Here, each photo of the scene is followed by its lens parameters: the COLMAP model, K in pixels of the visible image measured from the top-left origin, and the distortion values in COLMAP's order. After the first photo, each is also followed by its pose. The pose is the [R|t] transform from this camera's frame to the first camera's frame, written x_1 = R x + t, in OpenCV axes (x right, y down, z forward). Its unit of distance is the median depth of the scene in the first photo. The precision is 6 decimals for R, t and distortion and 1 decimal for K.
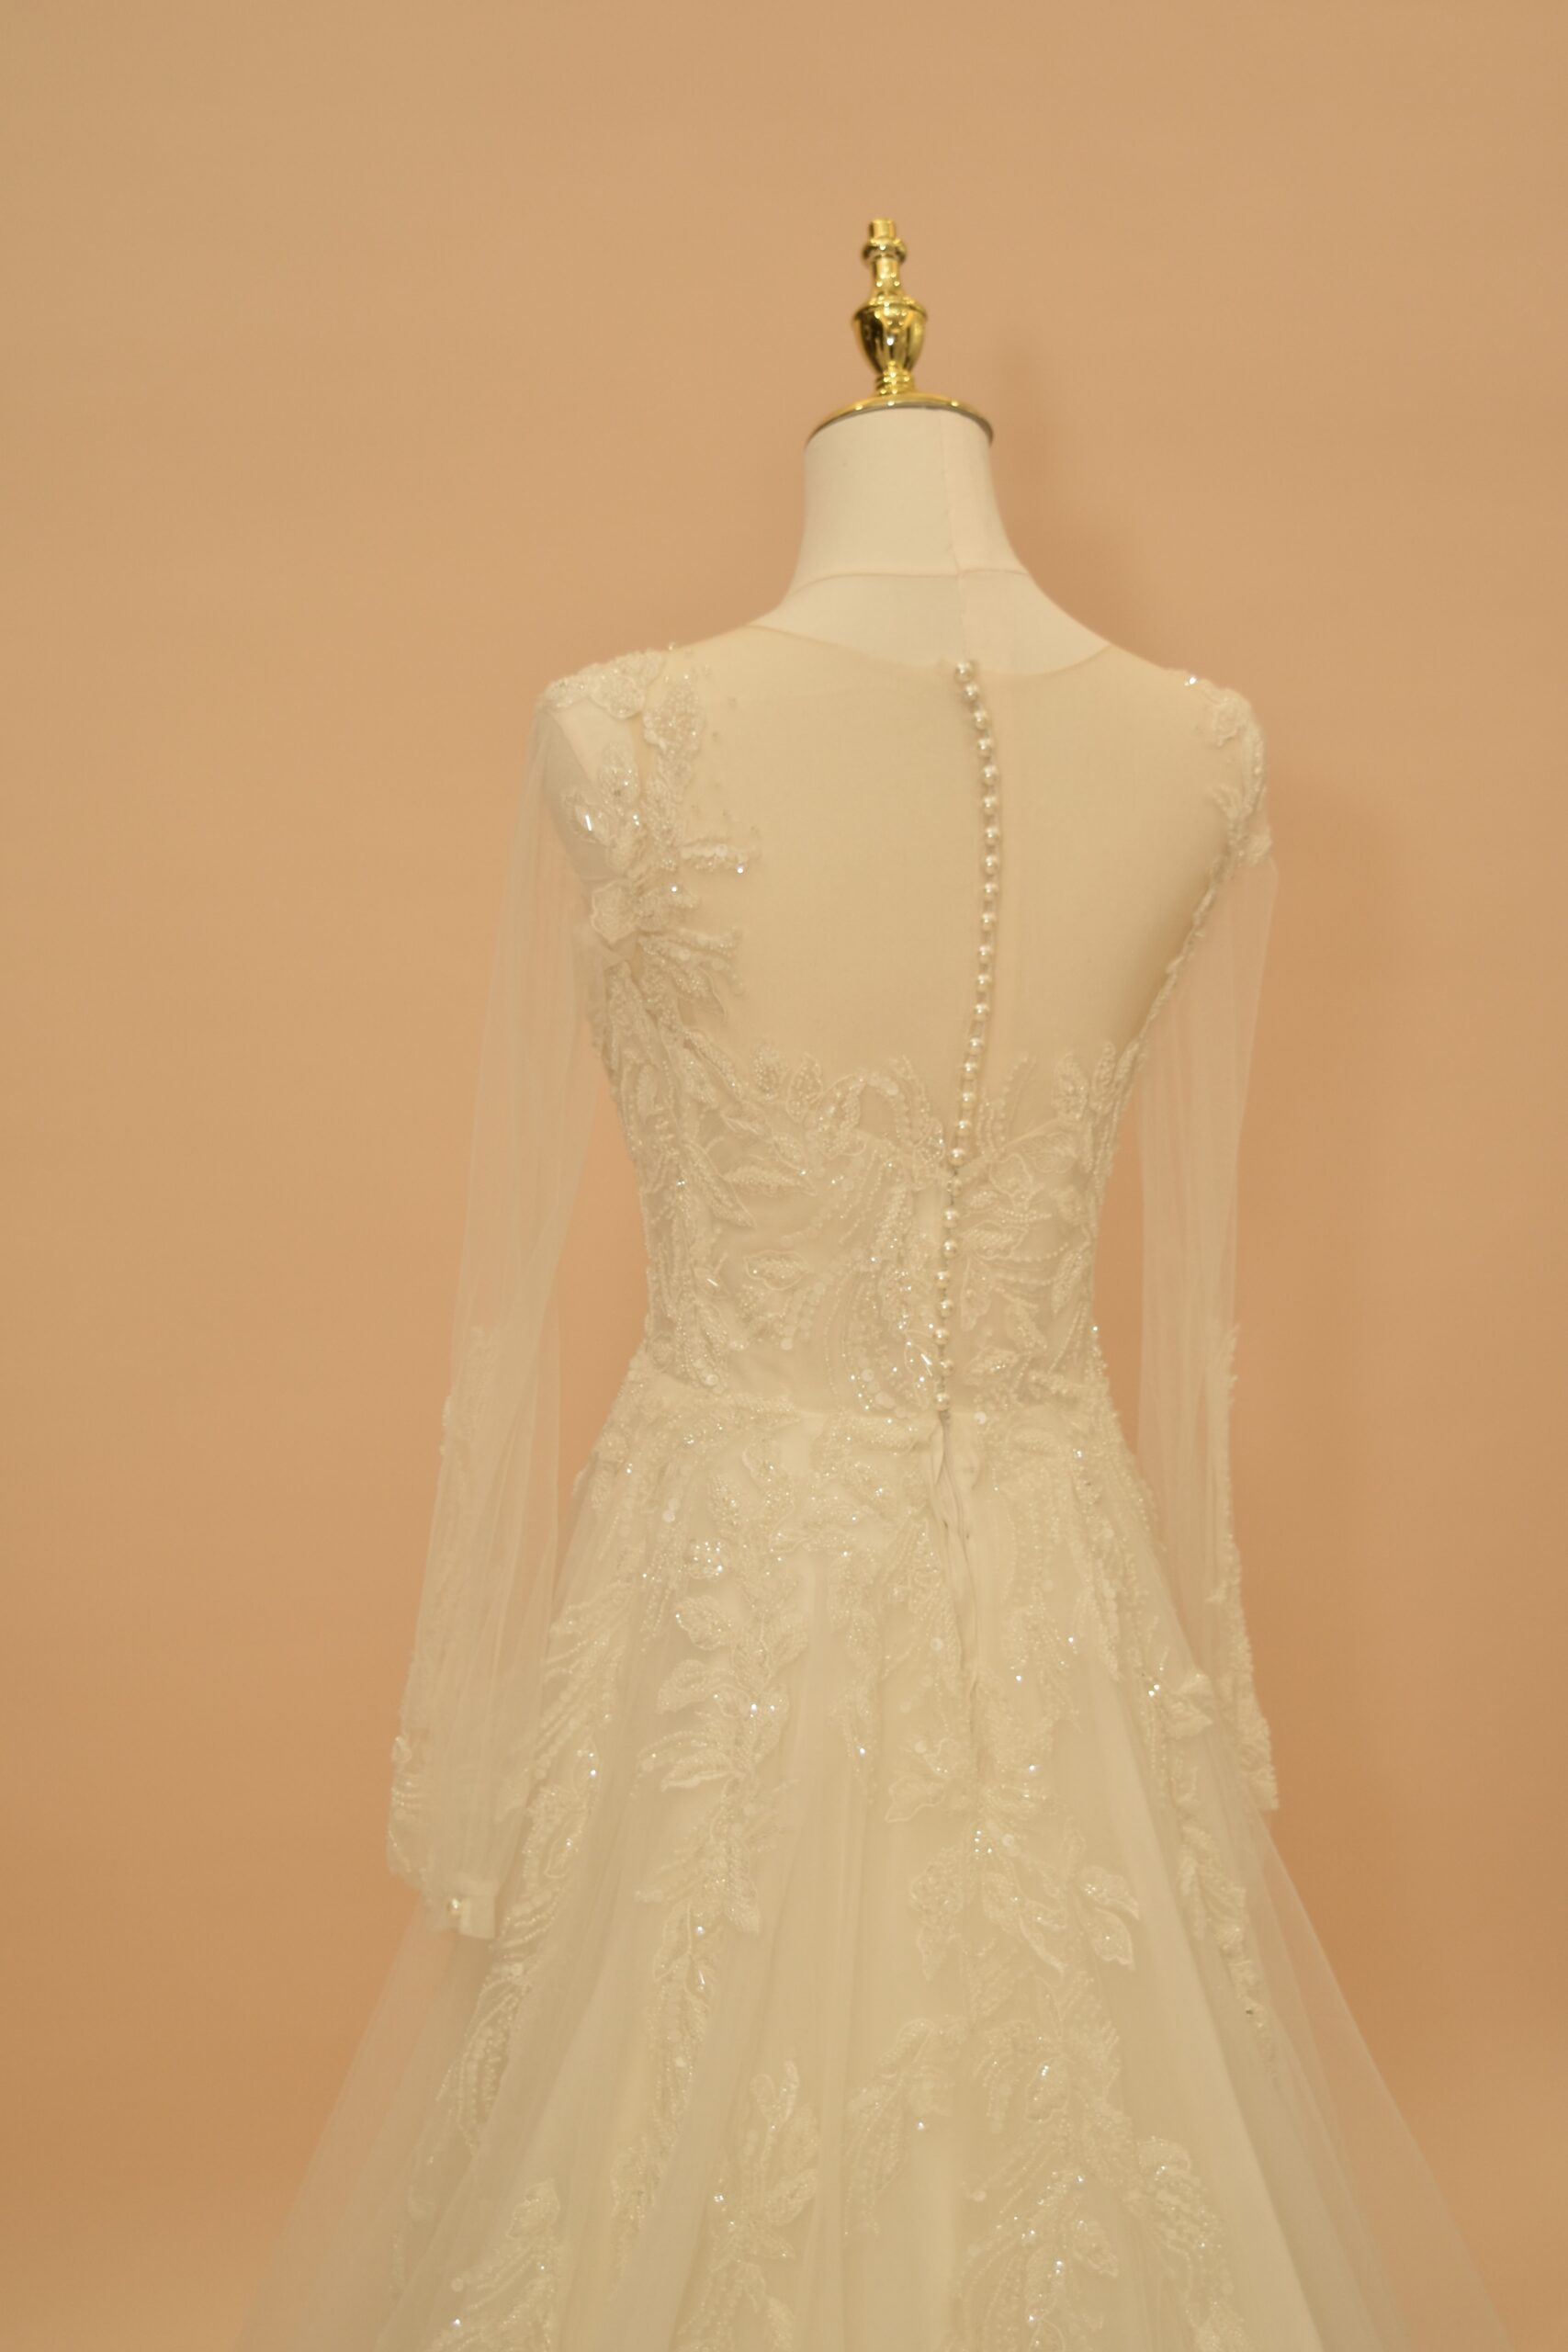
lens RADIAL K [[3648.6, 0, 795.9], [0, 3648.6, 1178.9], [0, 0, 1]] dist [-0.016726, 0.000000]
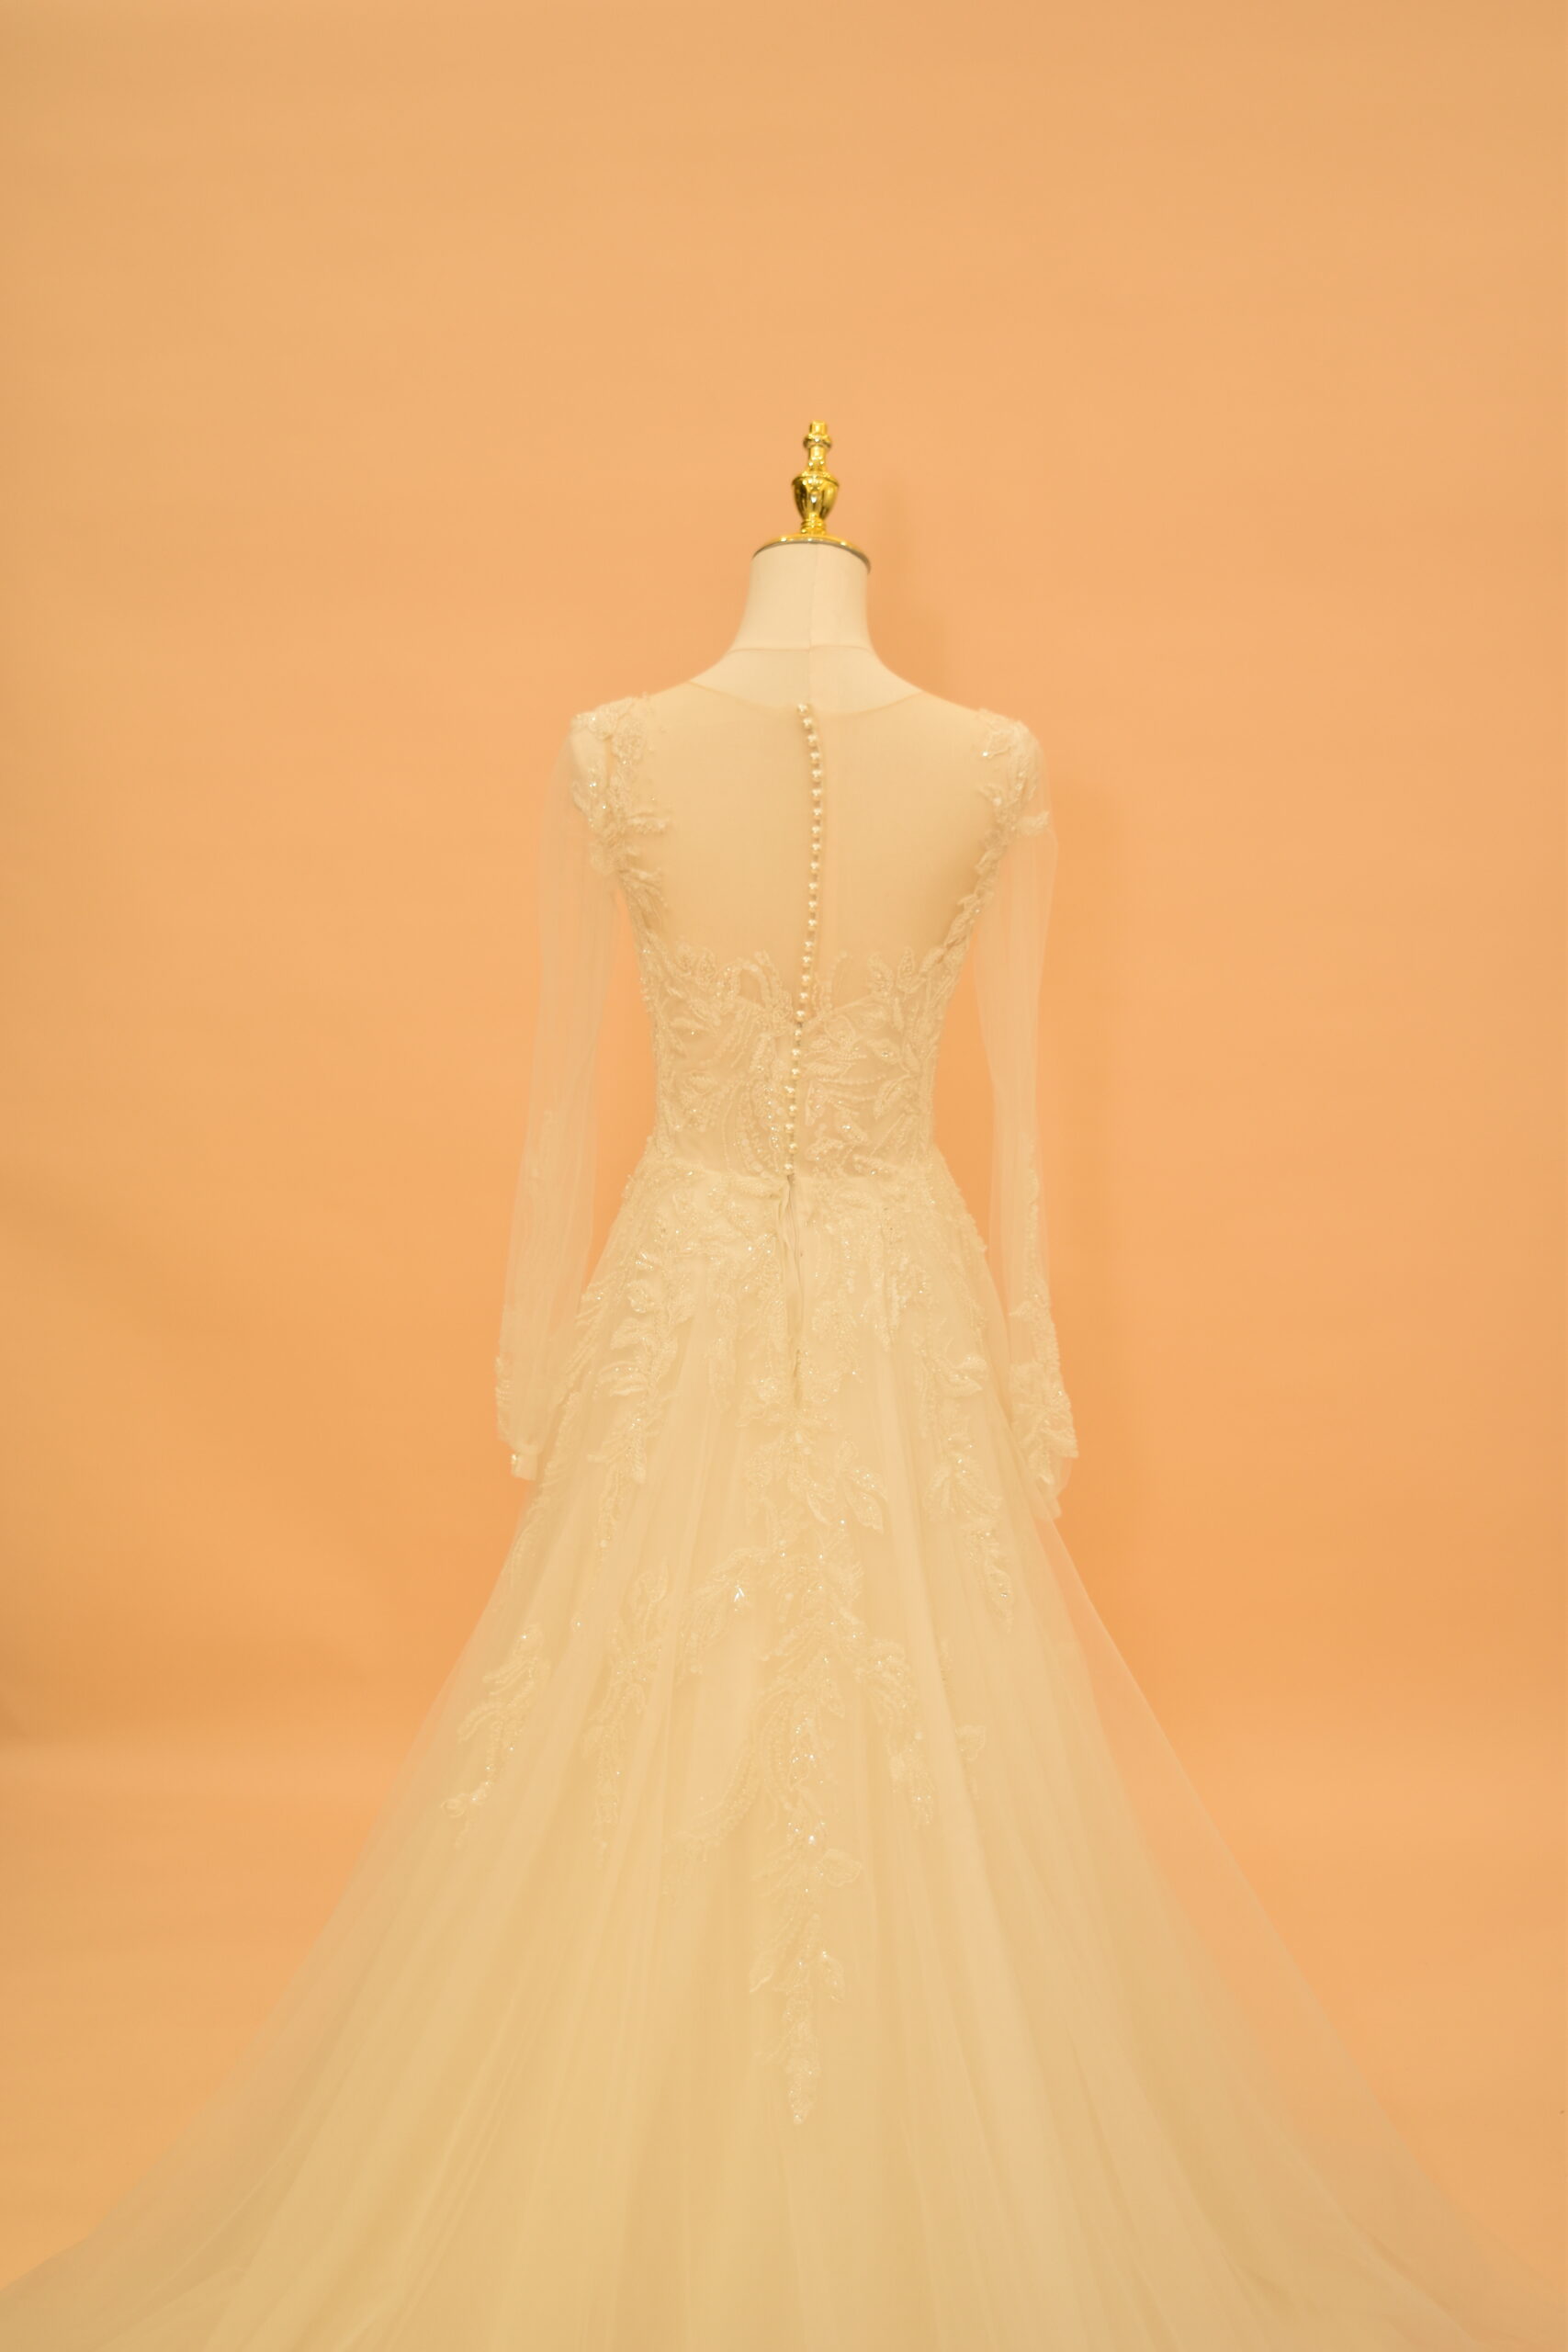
lens RADIAL K [[2730.9, 0, 771.1], [0, 2730.9, 1176.0], [0, 0, 1]] dist [-0.073995, 0.000000]
pose [[0.945029, 0.056126, -0.322134, 0.417294], [-0.042972, 0.997932, 0.047806, 0.007119], [0.324151, -0.031336, 0.945486, -0.131801]]
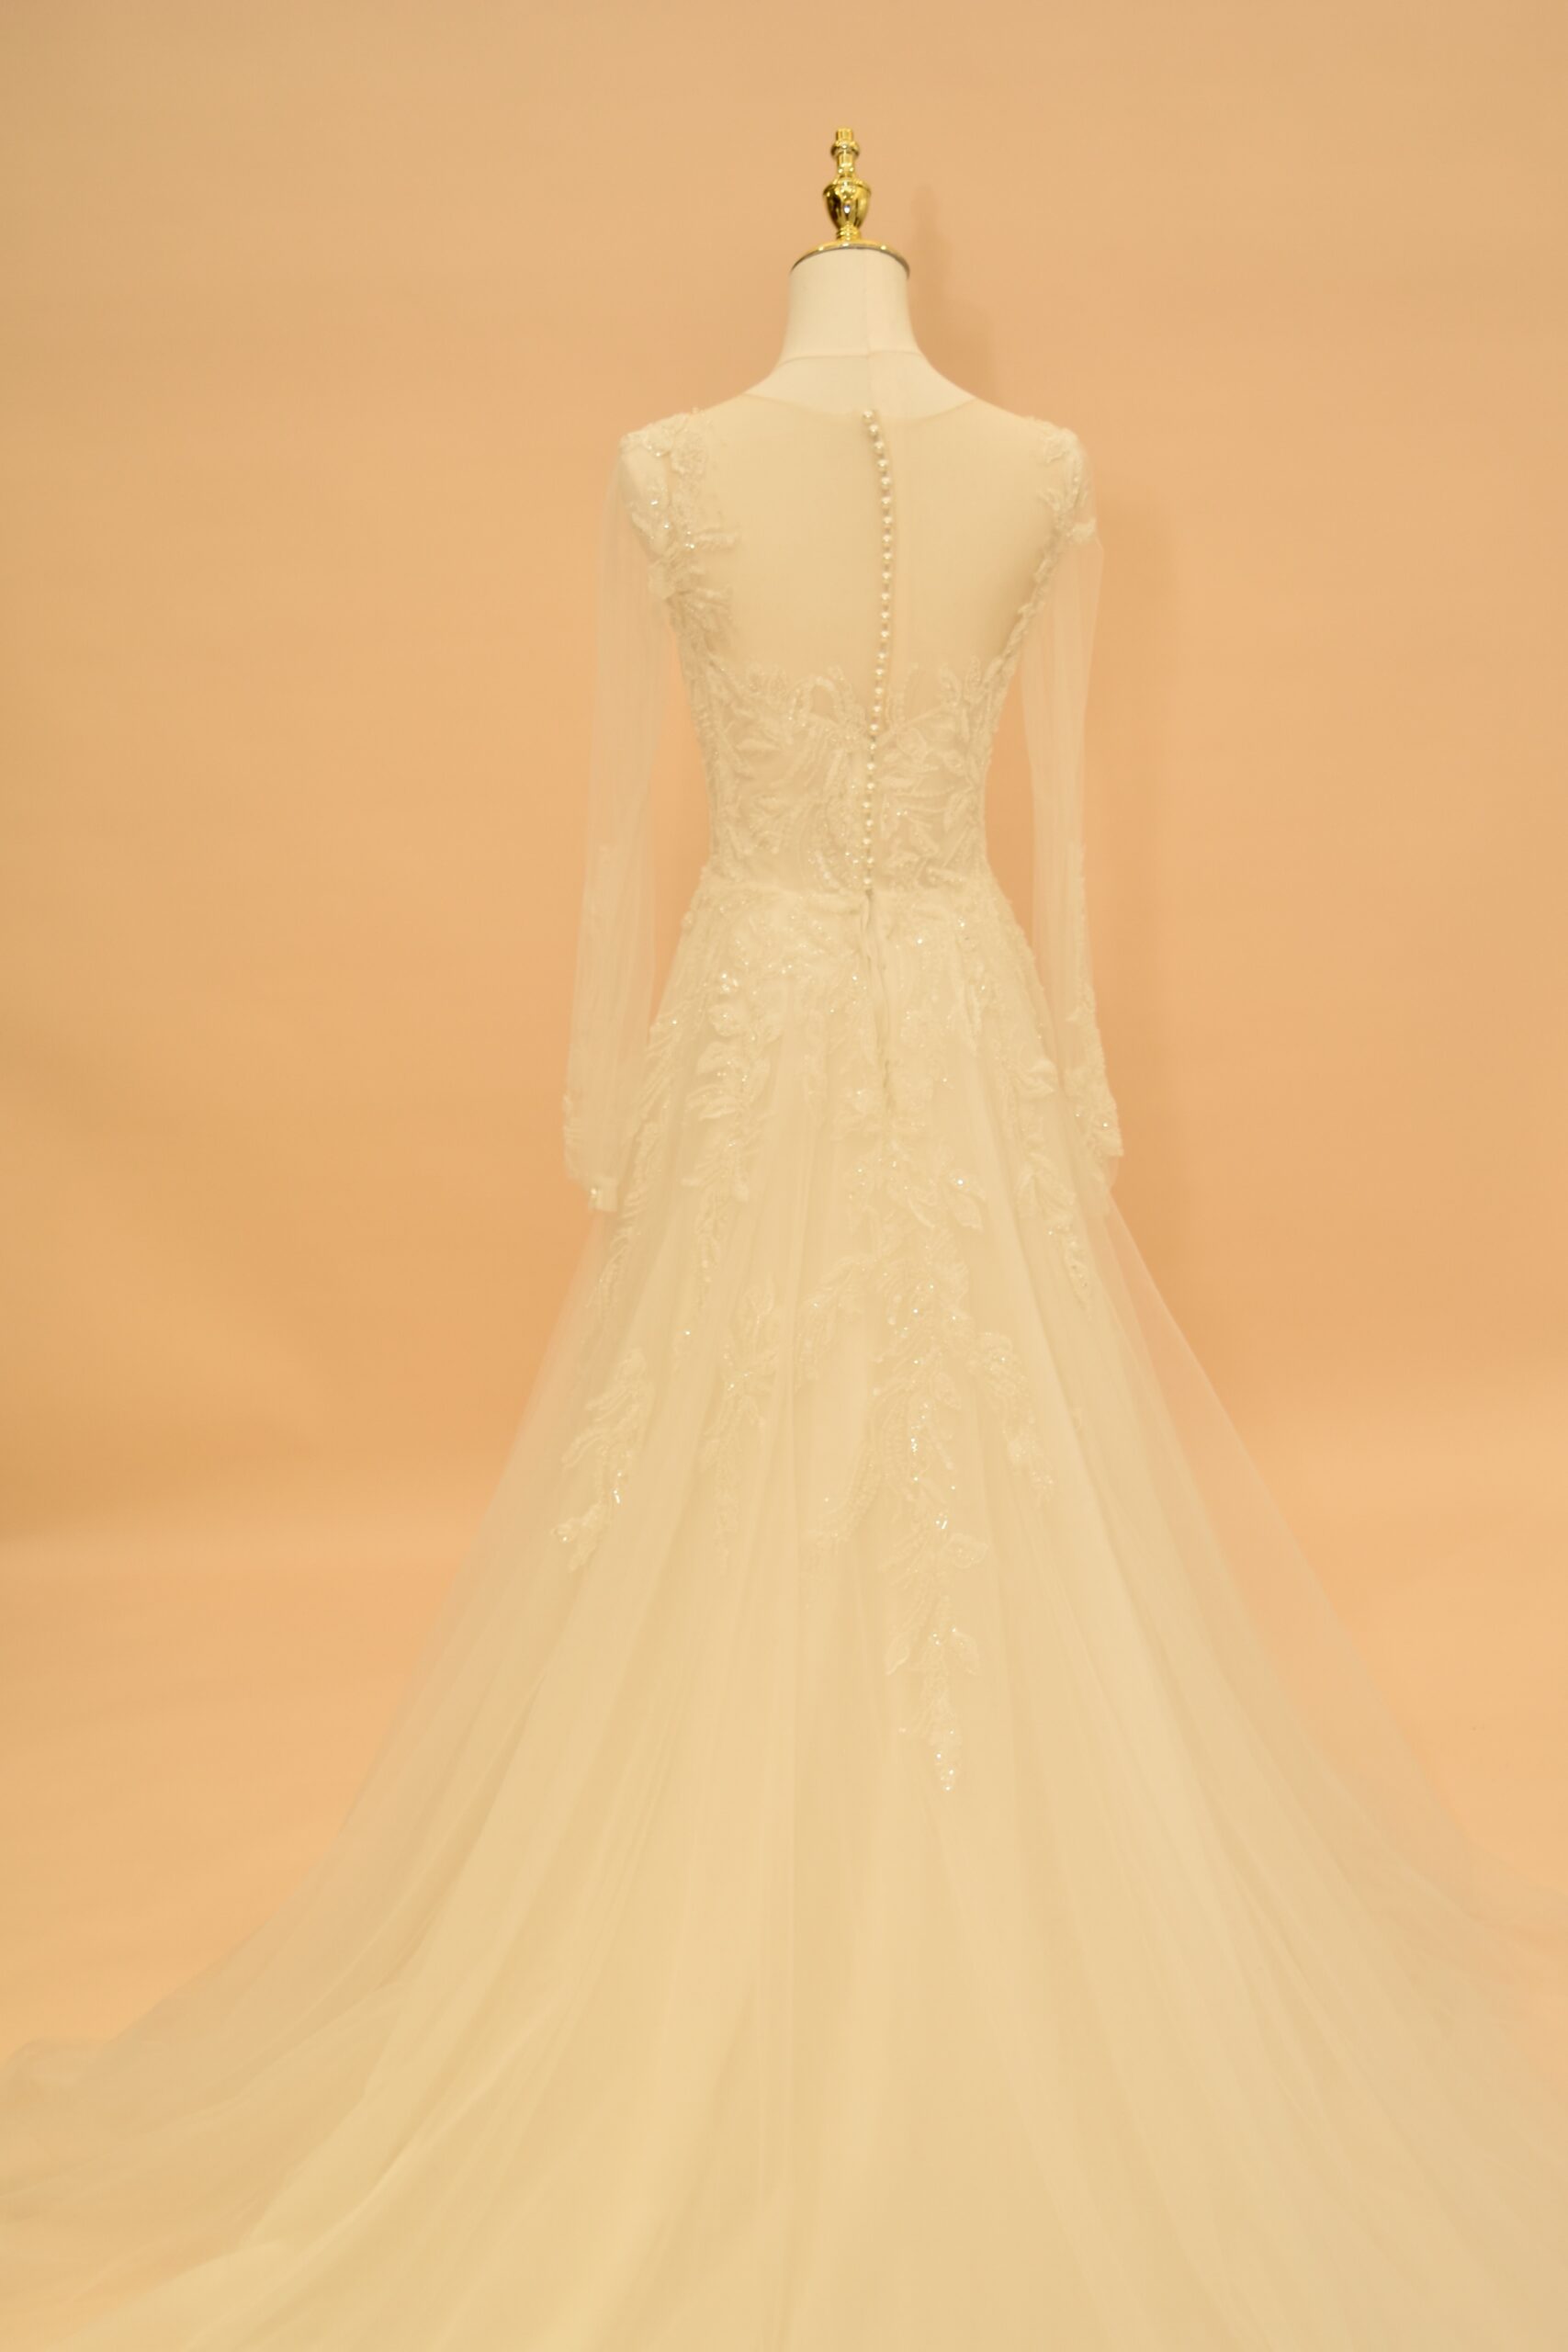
lens RADIAL K [[2423.7, 0, 806.3], [0, 2423.7, 1332.5], [0, 0, 1]] dist [-0.077316, 0.000000]
pose [[0.983674, 0.023550, -0.178413, 0.209831], [0.008679, 0.984039, 0.177742, 0.065806], [0.179751, -0.176388, 0.967769, -0.082731]]
